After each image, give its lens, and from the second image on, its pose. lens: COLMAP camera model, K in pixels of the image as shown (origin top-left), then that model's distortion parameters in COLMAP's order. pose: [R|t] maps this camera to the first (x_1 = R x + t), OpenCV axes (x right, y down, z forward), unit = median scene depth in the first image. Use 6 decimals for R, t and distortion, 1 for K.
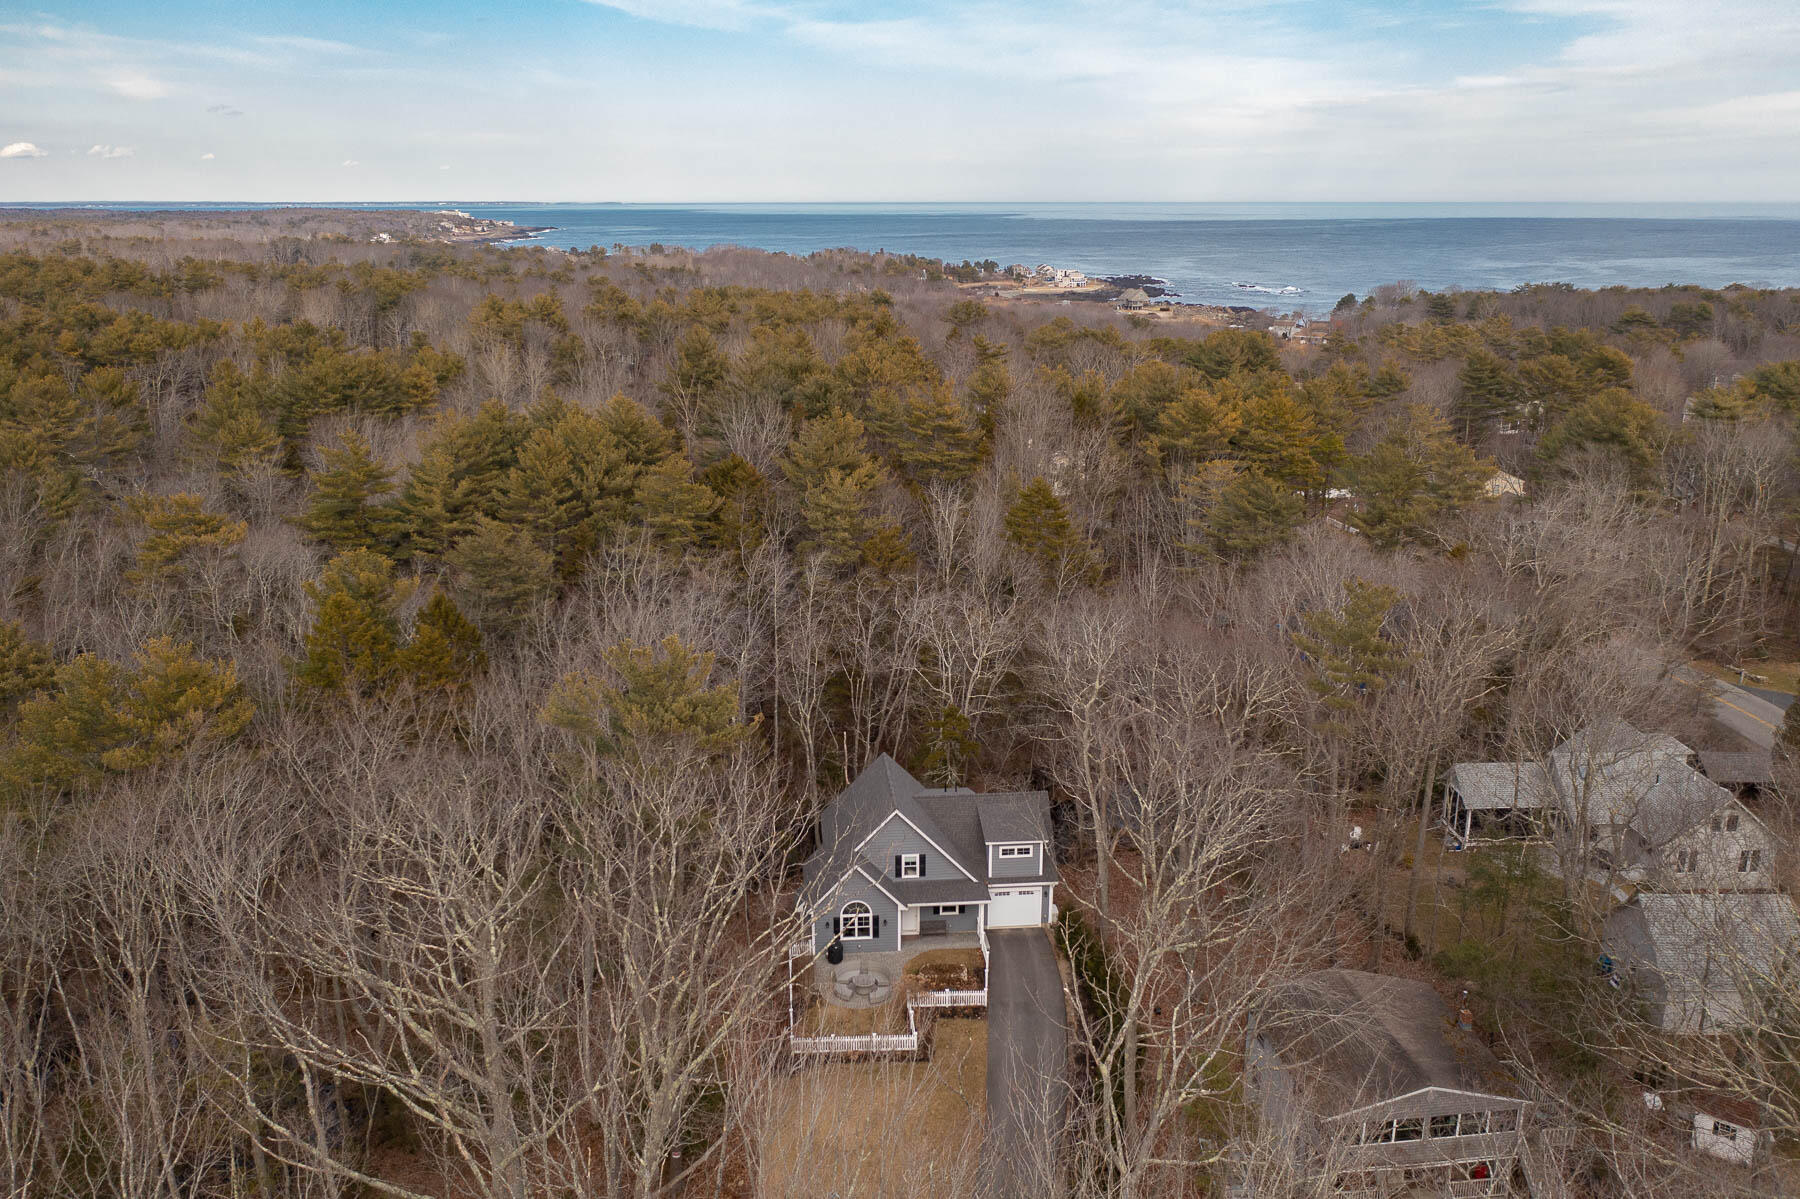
lens RADIAL K [[1417.9, 0, 908.1], [0, 1417.9, 605.3], [0, 0, 1]] dist [-0.018088, -0.004039]
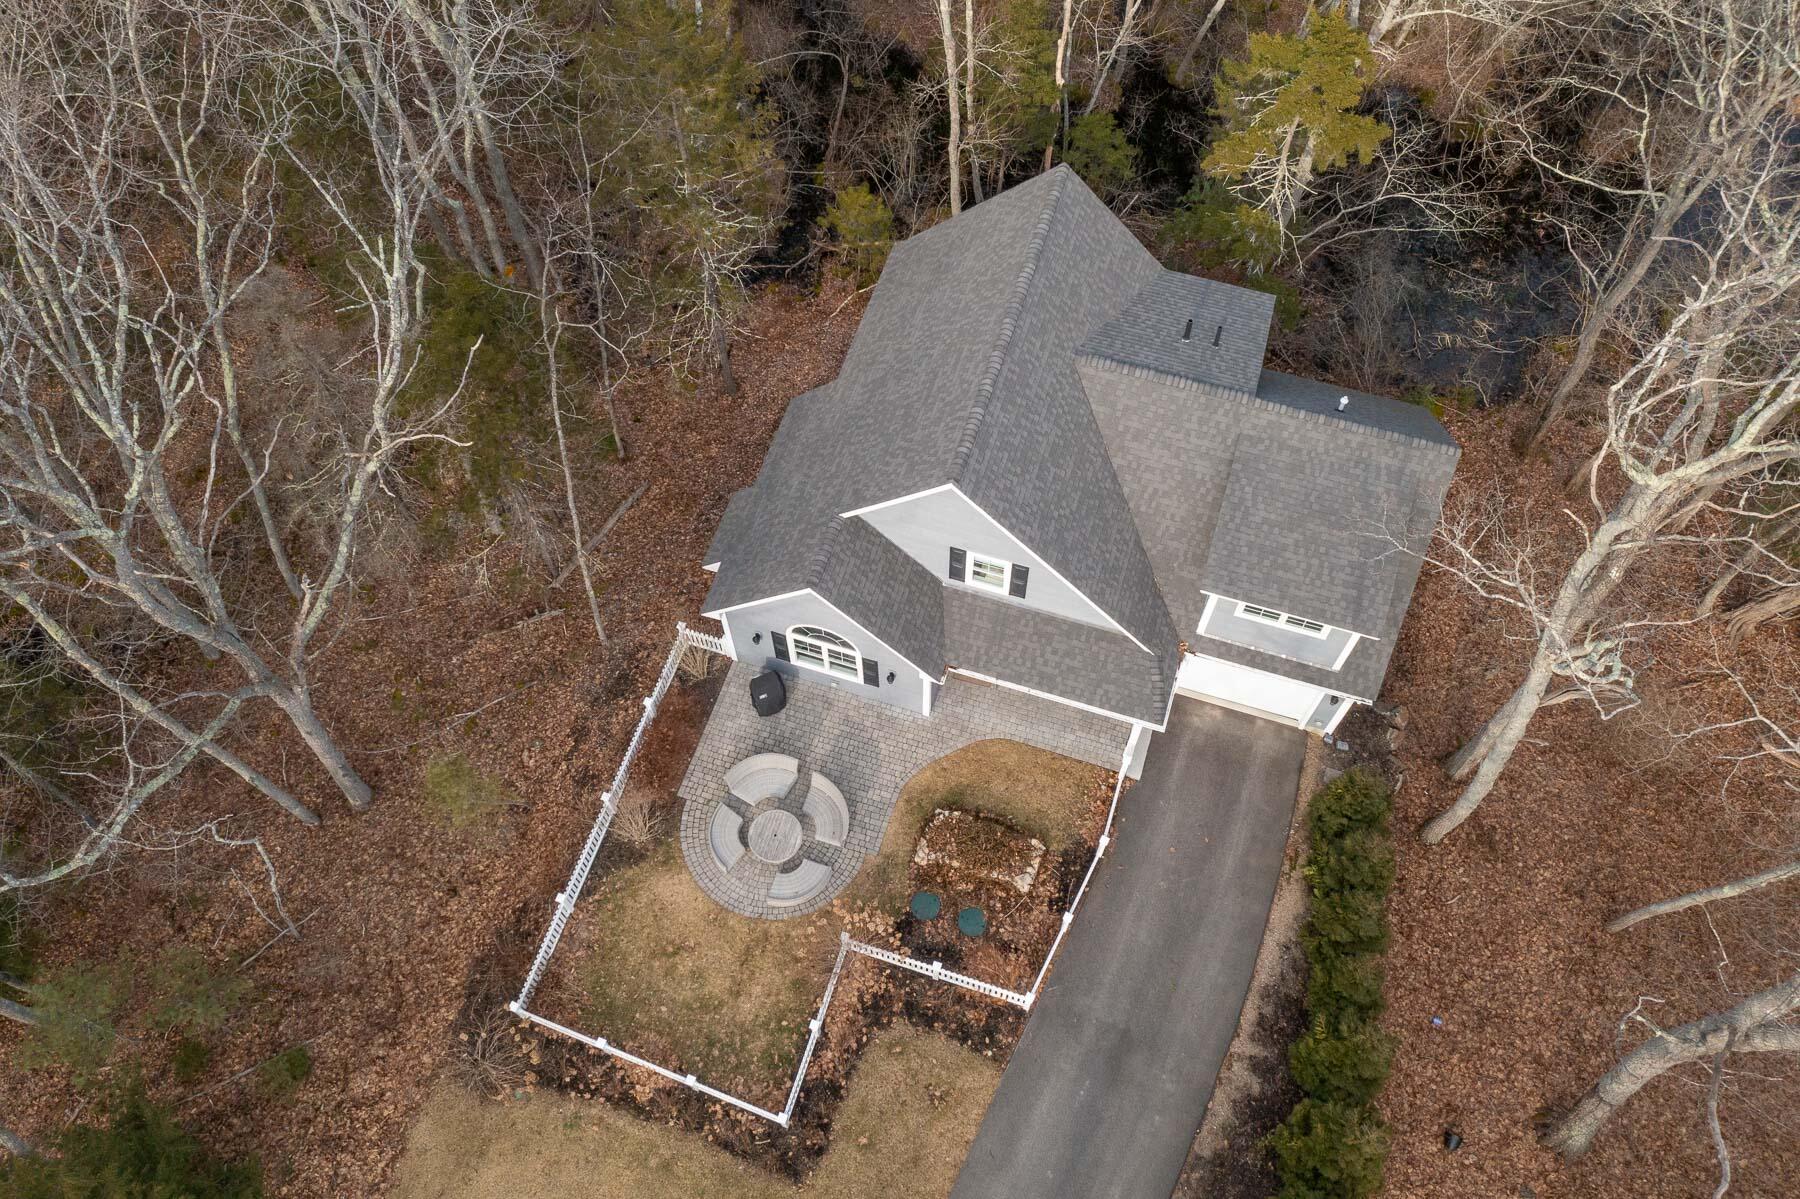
lens RADIAL K [[1417.9, 0, 900.7], [0, 1417.9, 591.3], [0, 0, 1]] dist [-0.018088, -0.004039]
pose [[0.919711, 0.344567, -0.188164, 0.040117], [-0.101993, 0.672526, 0.733012, -0.065176], [0.379116, -0.654968, 0.653673, 0.566217]]
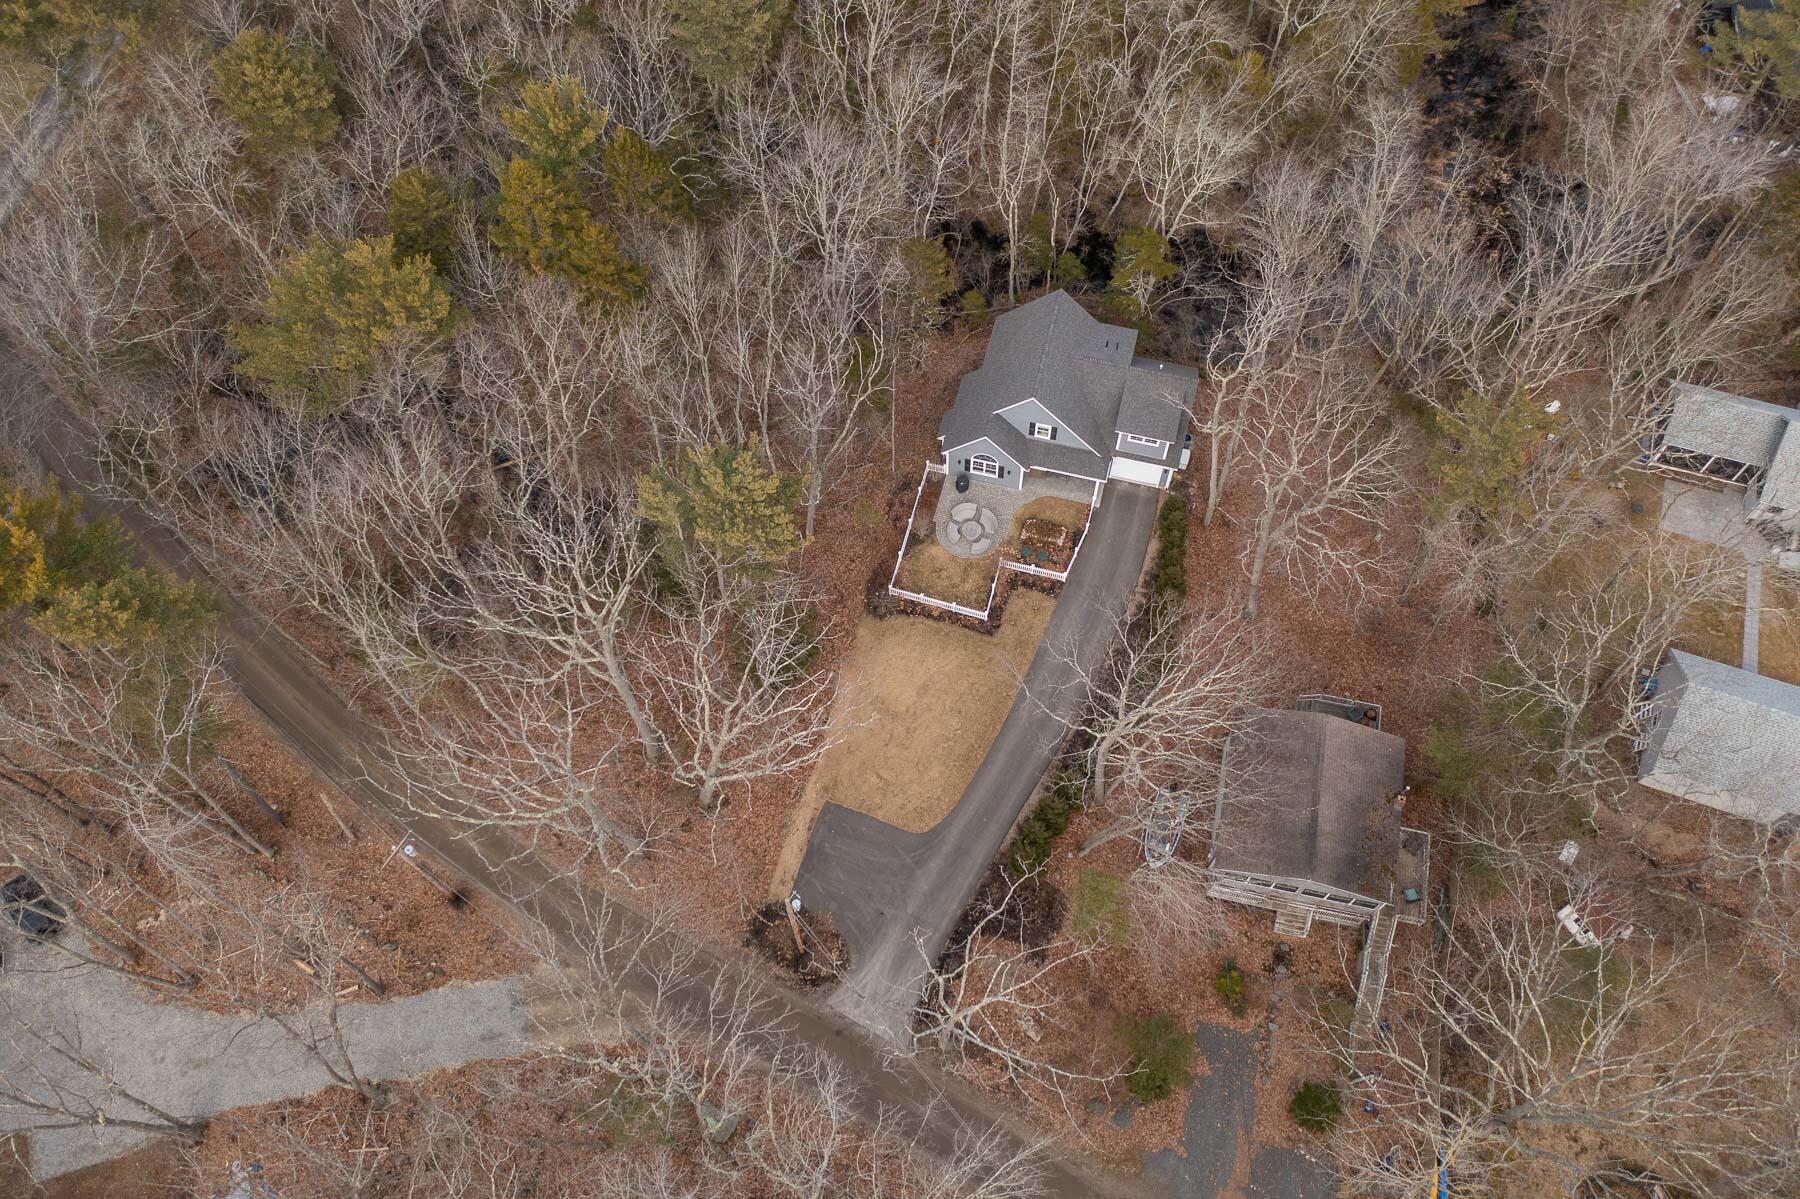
lens RADIAL K [[1417.9, 0, 902.6], [0, 1417.9, 613.2], [0, 0, 1]] dist [-0.018088, -0.004039]
pose [[0.941463, 0.296440, -0.160532, 0.088492], [-0.086481, 0.672632, 0.734906, -0.390104], [0.325834, -0.678004, 0.658895, 0.117281]]
